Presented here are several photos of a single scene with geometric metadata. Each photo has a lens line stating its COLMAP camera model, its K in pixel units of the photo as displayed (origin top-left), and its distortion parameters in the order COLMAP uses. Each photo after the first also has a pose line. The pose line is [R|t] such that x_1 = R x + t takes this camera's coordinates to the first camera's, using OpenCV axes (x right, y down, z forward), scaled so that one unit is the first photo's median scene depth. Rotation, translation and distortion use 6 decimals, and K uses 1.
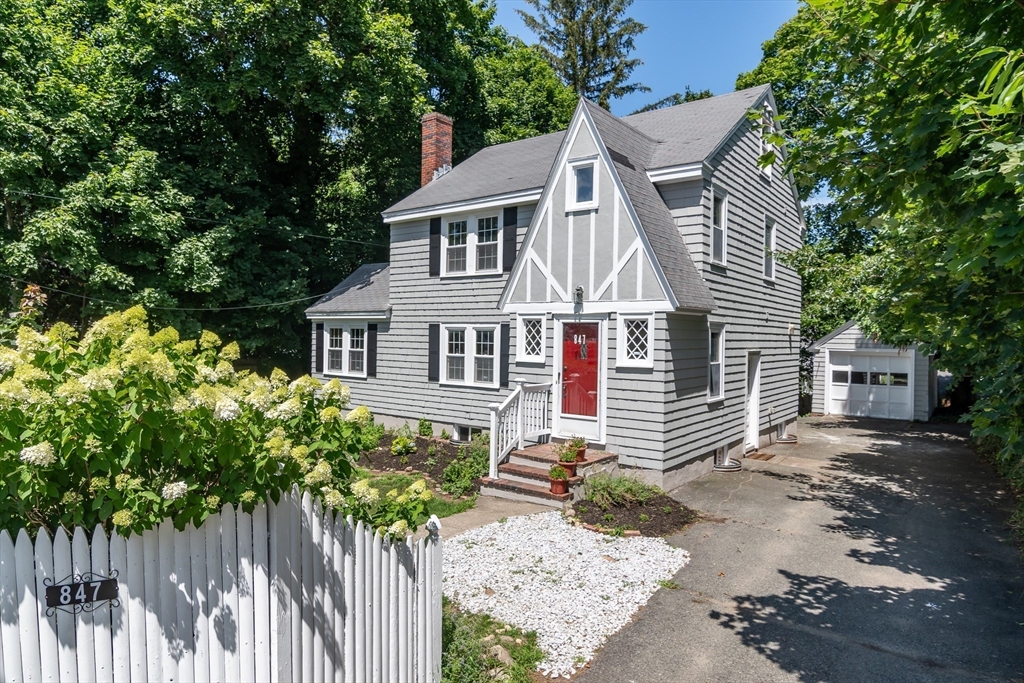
lens RADIAL K [[611.0, 0, 512.0], [0, 611.0, 341.5], [0, 0, 1]] dist [0.002305, -0.000001]
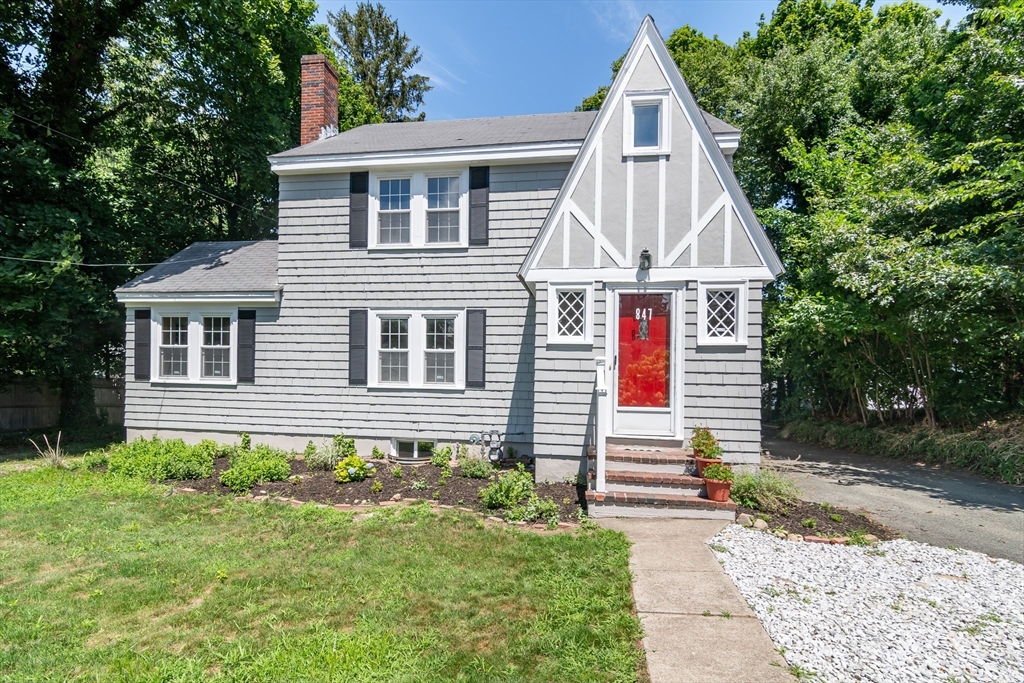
lens RADIAL K [[511.6, 0, 511.2], [0, 511.6, 389.0], [0, 0, 1]] dist [-0.000613, 0.000039]
pose [[0.880742, 0.001086, 0.473595, -0.276534], [-0.002958, 0.999990, 0.003208, 0.071265], [-0.473587, -0.004226, 0.880737, 0.364796]]
